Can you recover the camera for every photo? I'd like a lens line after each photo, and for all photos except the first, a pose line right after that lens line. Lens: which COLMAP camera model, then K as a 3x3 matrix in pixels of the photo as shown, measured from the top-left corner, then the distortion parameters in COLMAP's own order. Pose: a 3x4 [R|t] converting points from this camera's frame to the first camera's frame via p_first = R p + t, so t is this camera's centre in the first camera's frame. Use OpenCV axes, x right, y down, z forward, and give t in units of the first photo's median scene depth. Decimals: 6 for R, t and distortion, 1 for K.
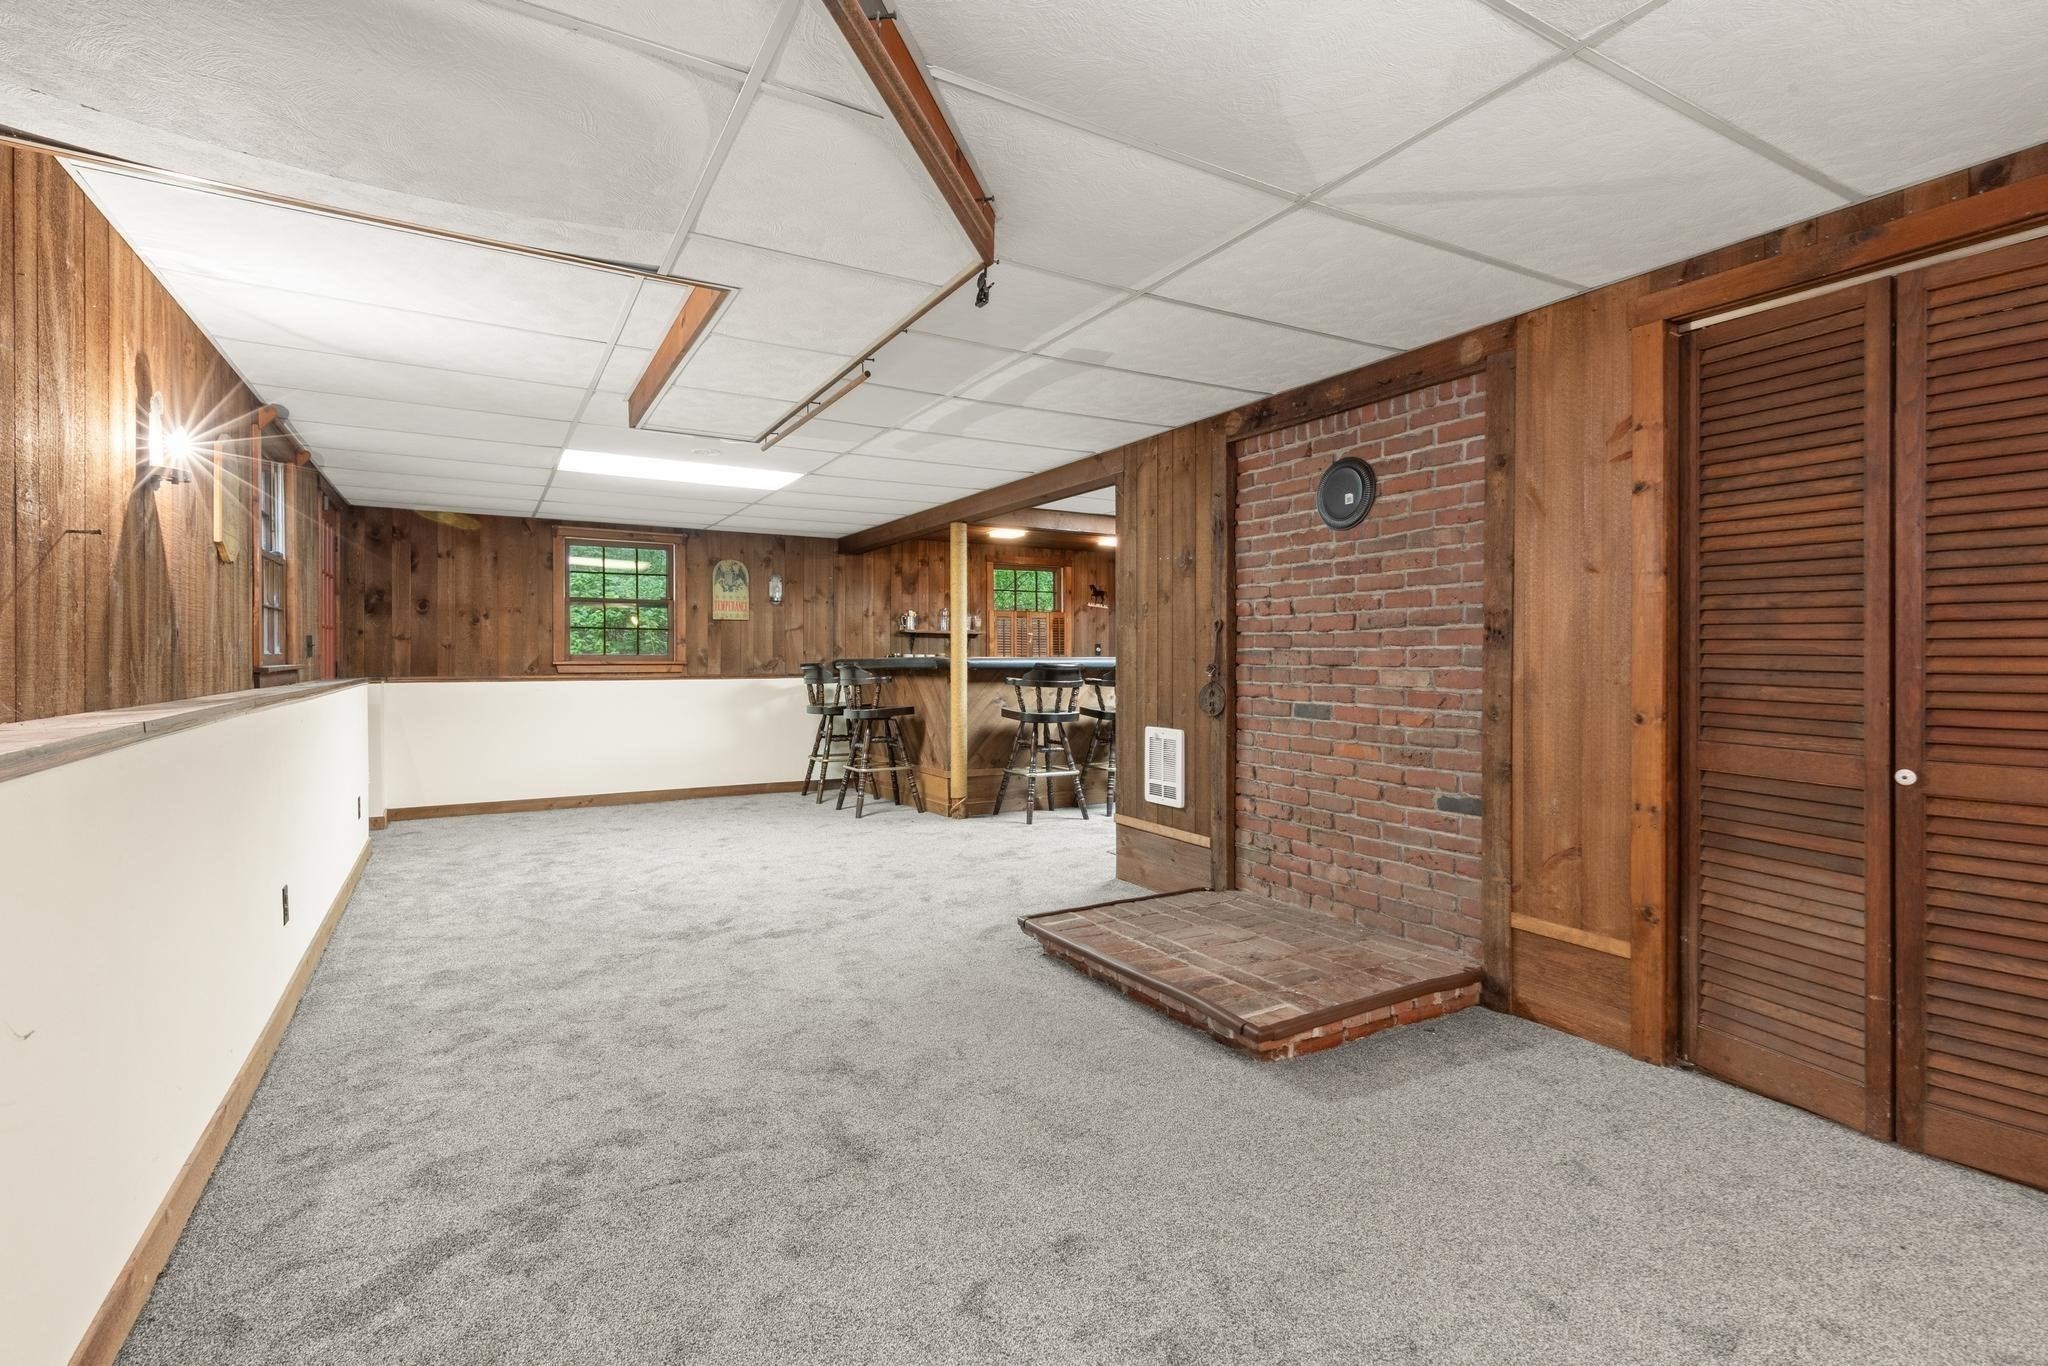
lens RADIAL K [[946.0, 0, 1029.0], [0, 946.0, 689.1], [0, 0, 1]] dist [0.011028, 0.000068]
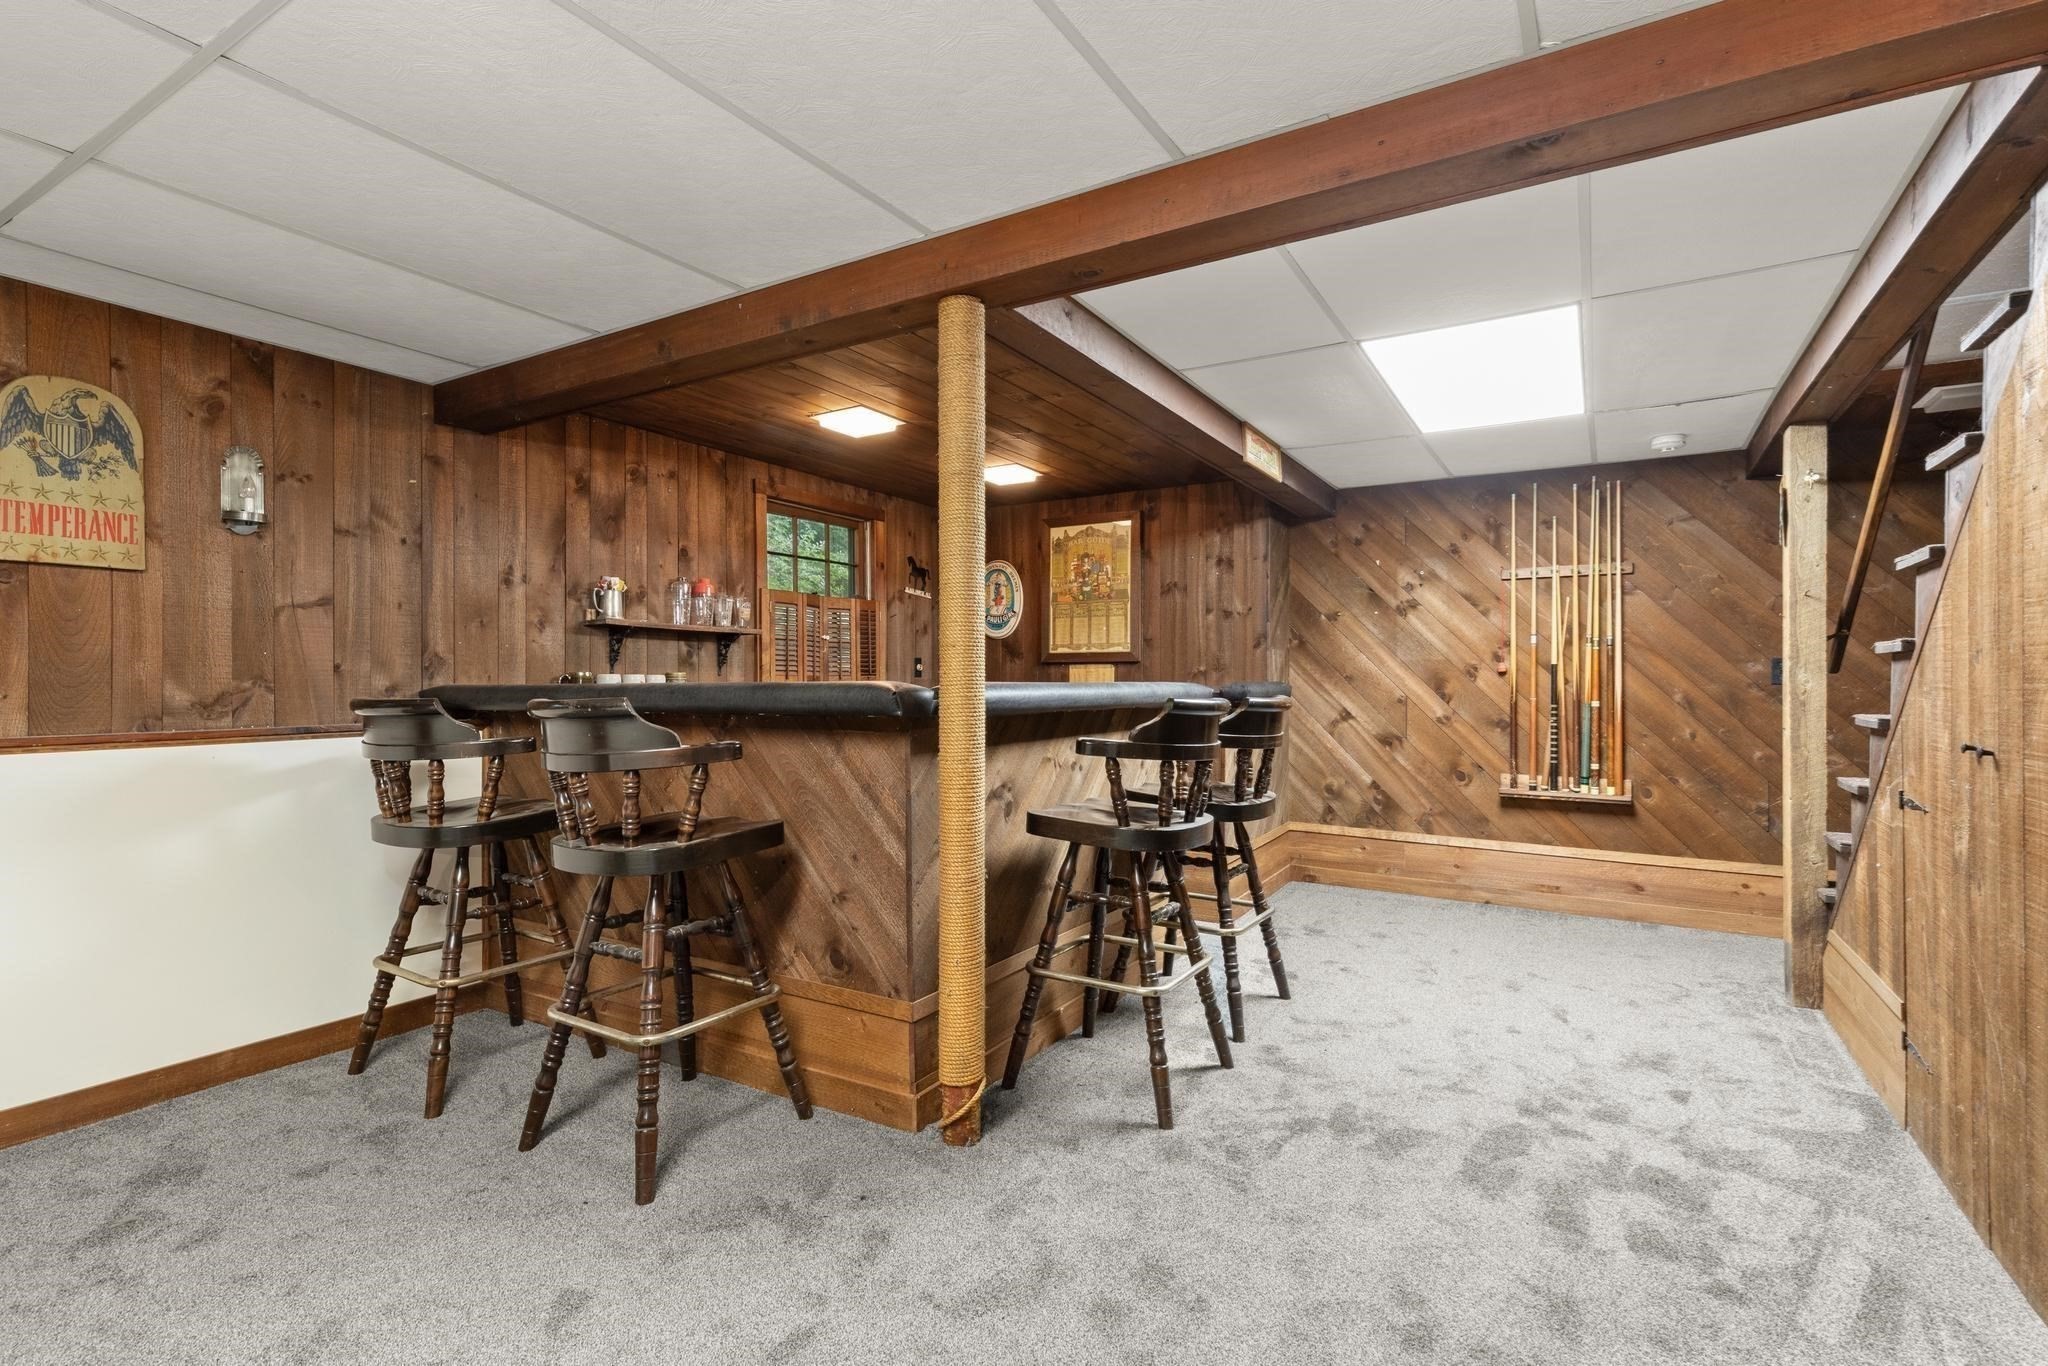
lens RADIAL K [[946.0, 0, 1029.0], [0, 946.0, 689.1], [0, 0, 1]] dist [0.011028, 0.000068]
pose [[0.877827, -0.002809, 0.478969, -0.186559], [0.013352, 0.999738, -0.018608, -0.020646], [-0.478791, 0.022730, 0.877635, 0.565642]]
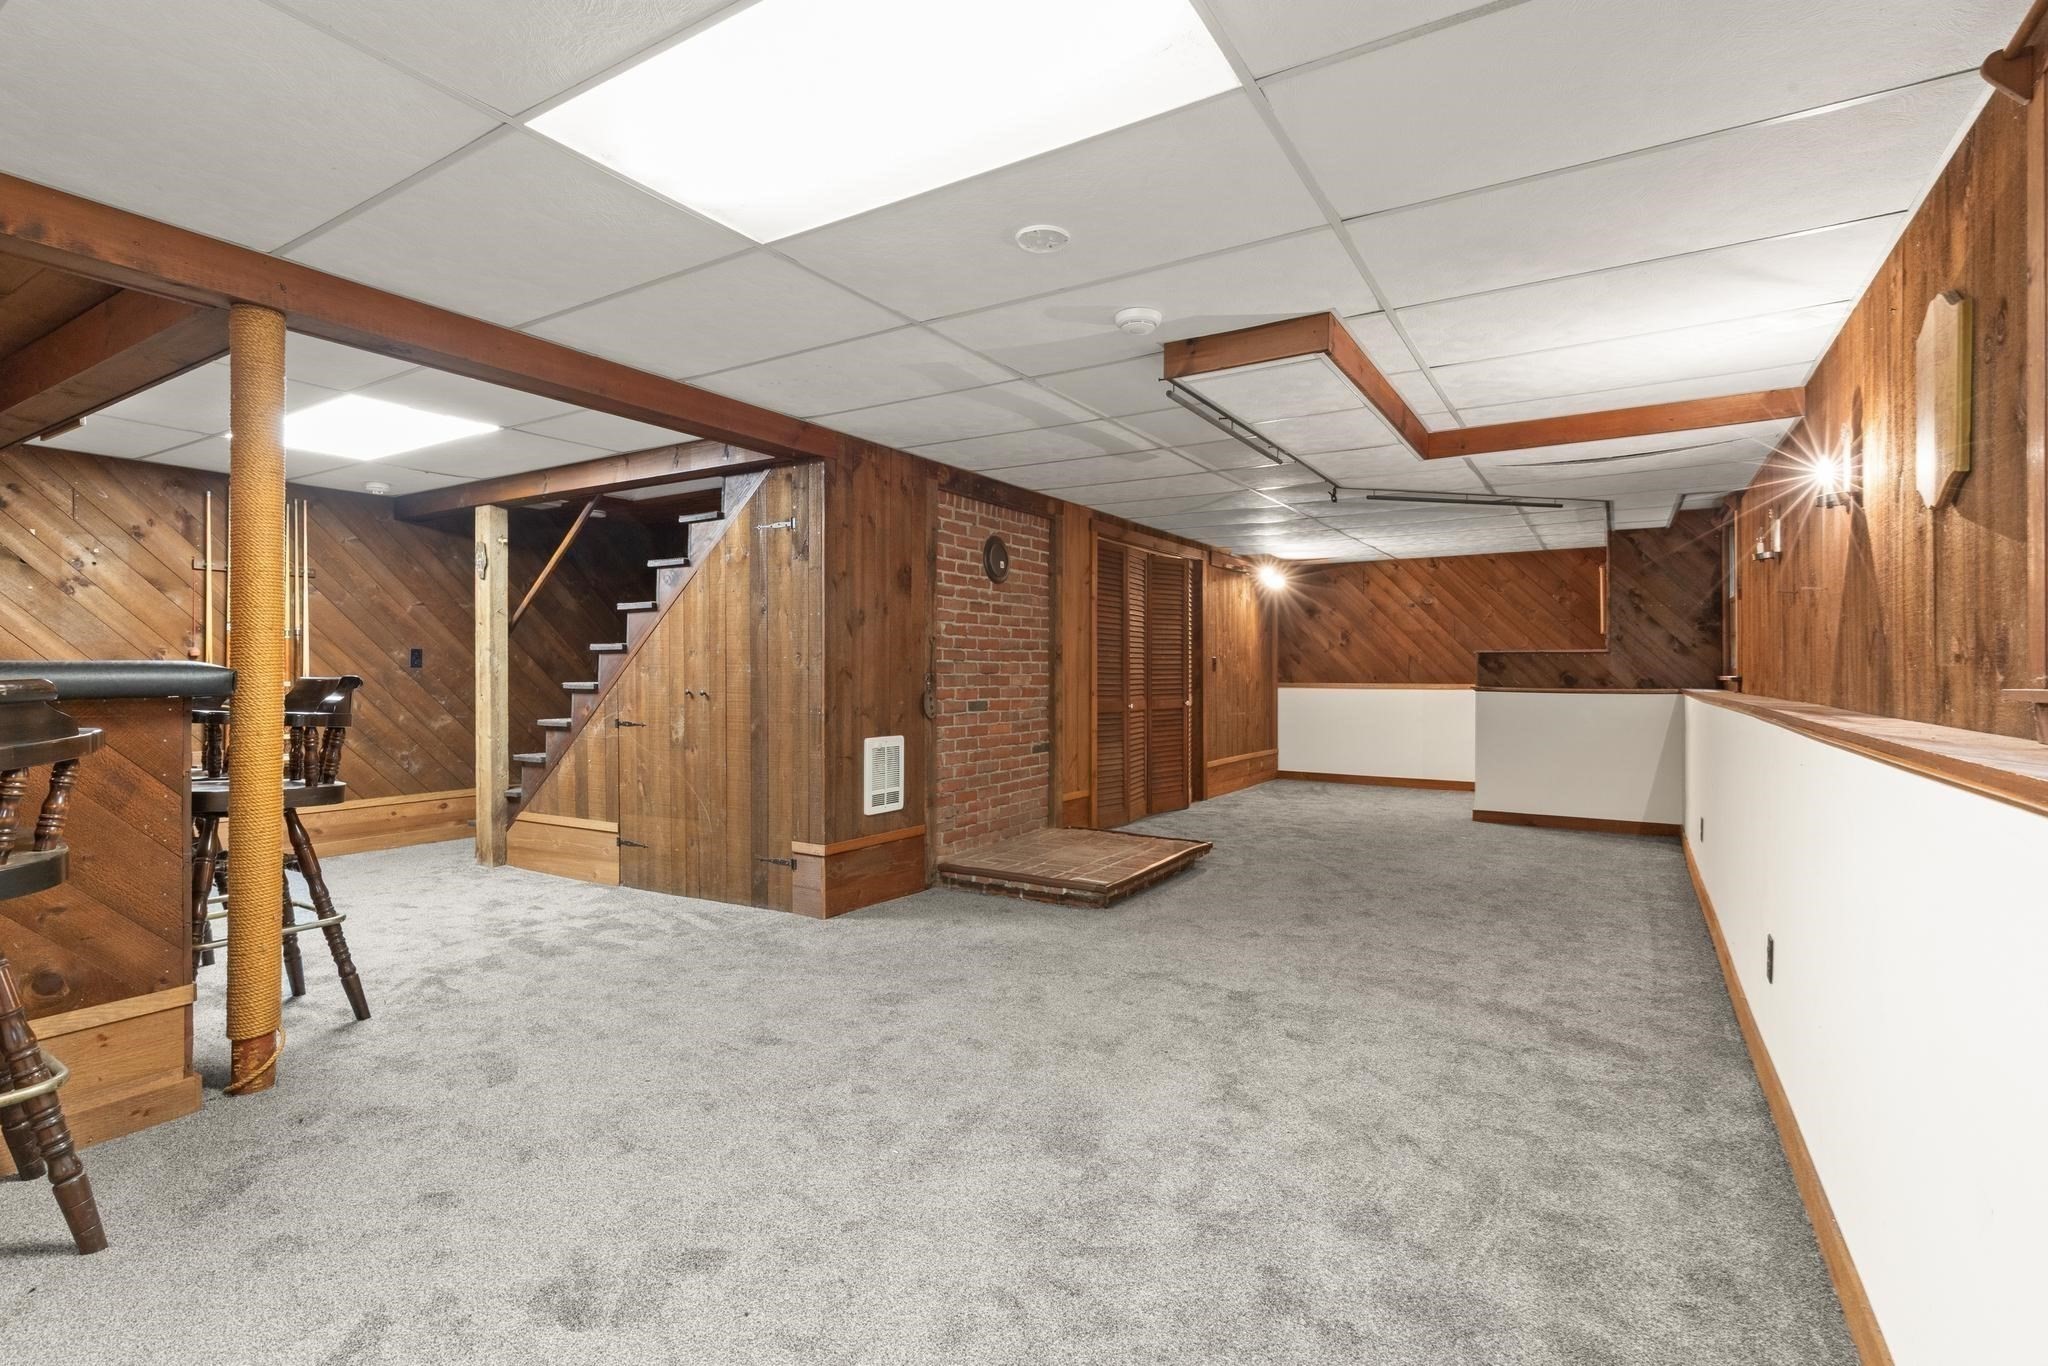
lens RADIAL K [[946.0, 0, 1029.0], [0, 946.0, 689.1], [0, 0, 1]] dist [0.011028, 0.000068]
pose [[-0.465387, -0.017872, 0.884927, -0.468198], [0.027649, 0.999015, 0.034717, -0.023018], [-0.884675, 0.040624, -0.464434, 0.754559]]
